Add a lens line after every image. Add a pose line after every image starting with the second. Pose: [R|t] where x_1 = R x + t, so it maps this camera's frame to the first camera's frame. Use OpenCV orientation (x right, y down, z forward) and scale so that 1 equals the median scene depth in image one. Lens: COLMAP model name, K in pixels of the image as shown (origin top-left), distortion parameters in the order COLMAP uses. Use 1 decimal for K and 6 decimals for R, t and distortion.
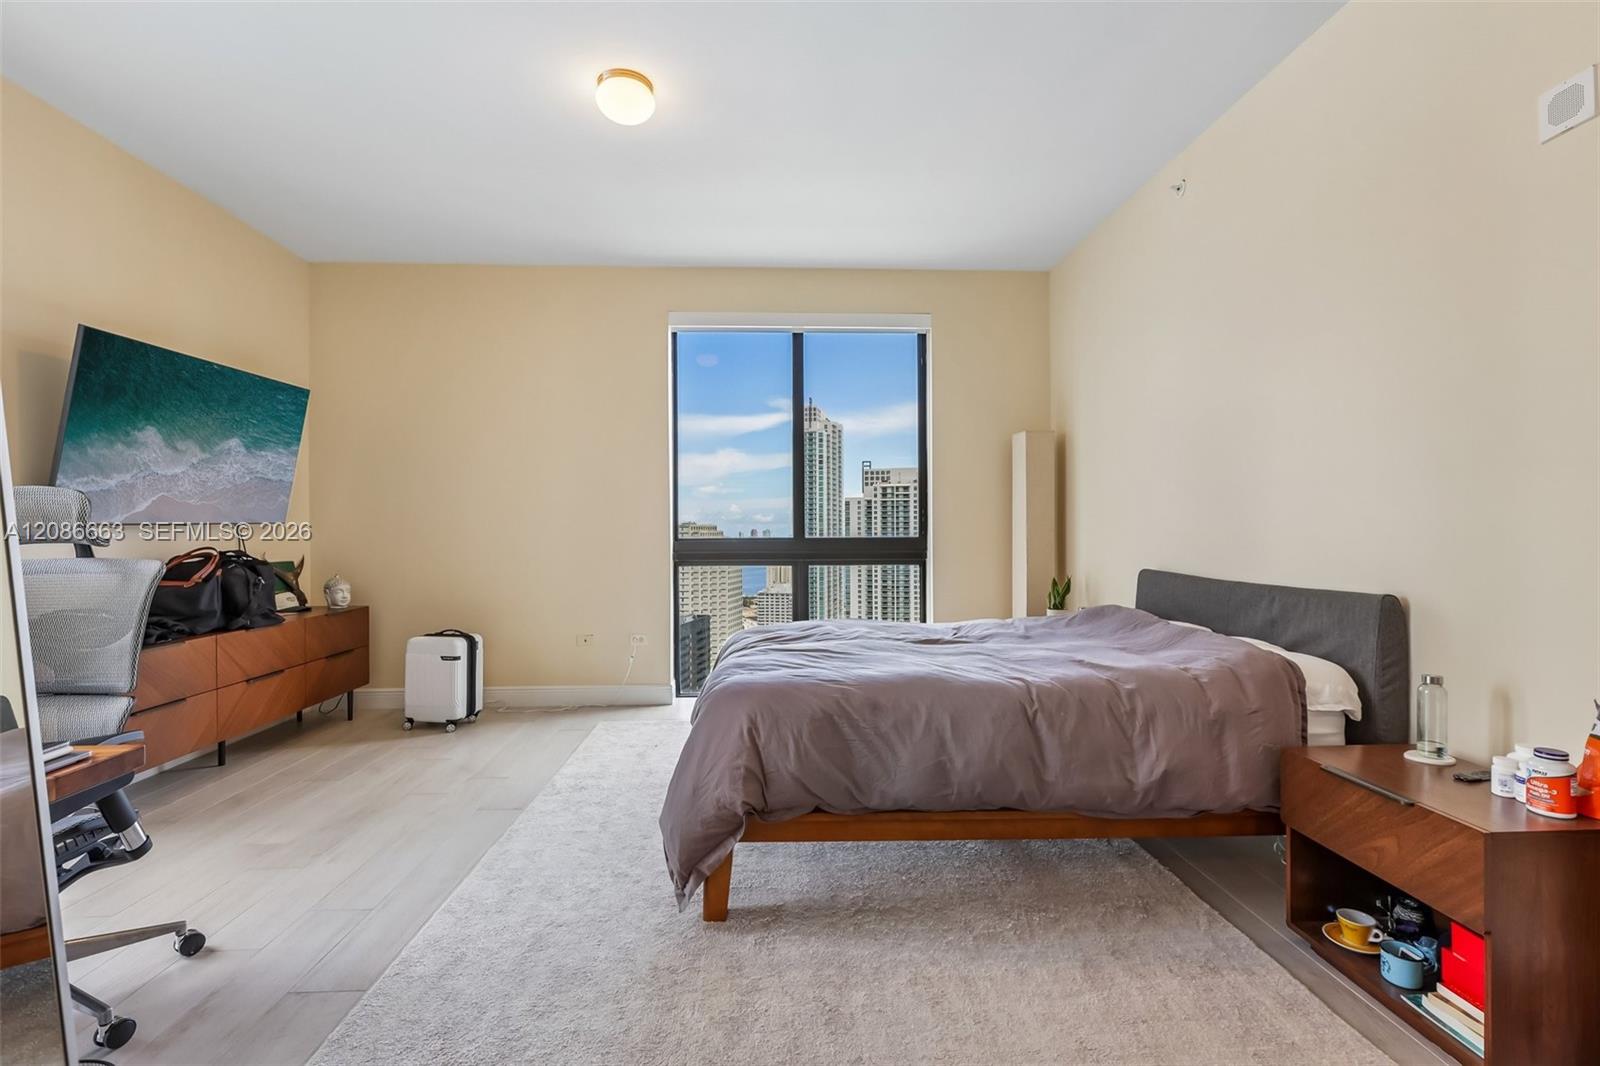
lens RADIAL K [[714.2, 0, 801.1], [0, 714.2, 536.7], [0, 0, 1]] dist [0.001717, 0.000835]
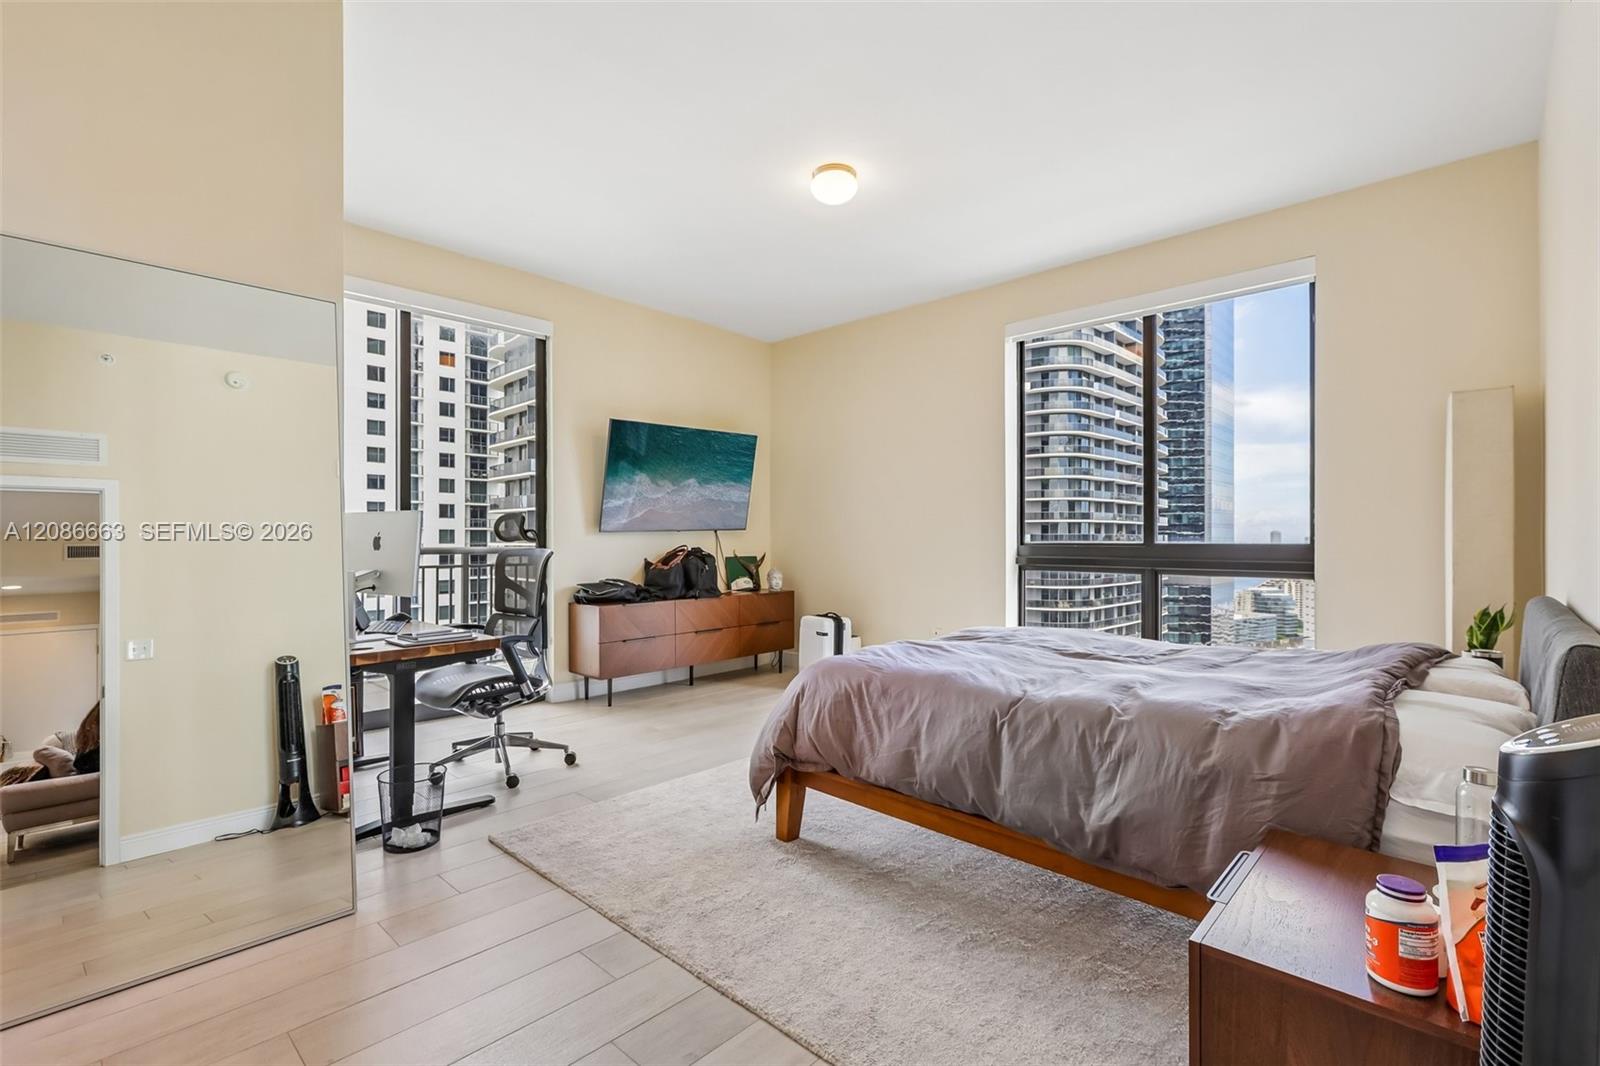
lens RADIAL K [[726.2, 0, 802.0], [0, 726.2, 541.2], [0, 0, 1]] dist [-0.000476, 0.001079]
pose [[0.692536, 0.007643, -0.721343, 0.785945], [-0.008158, 0.999963, 0.002764, -0.001246], [0.721337, 0.003970, 0.692573, 0.116517]]
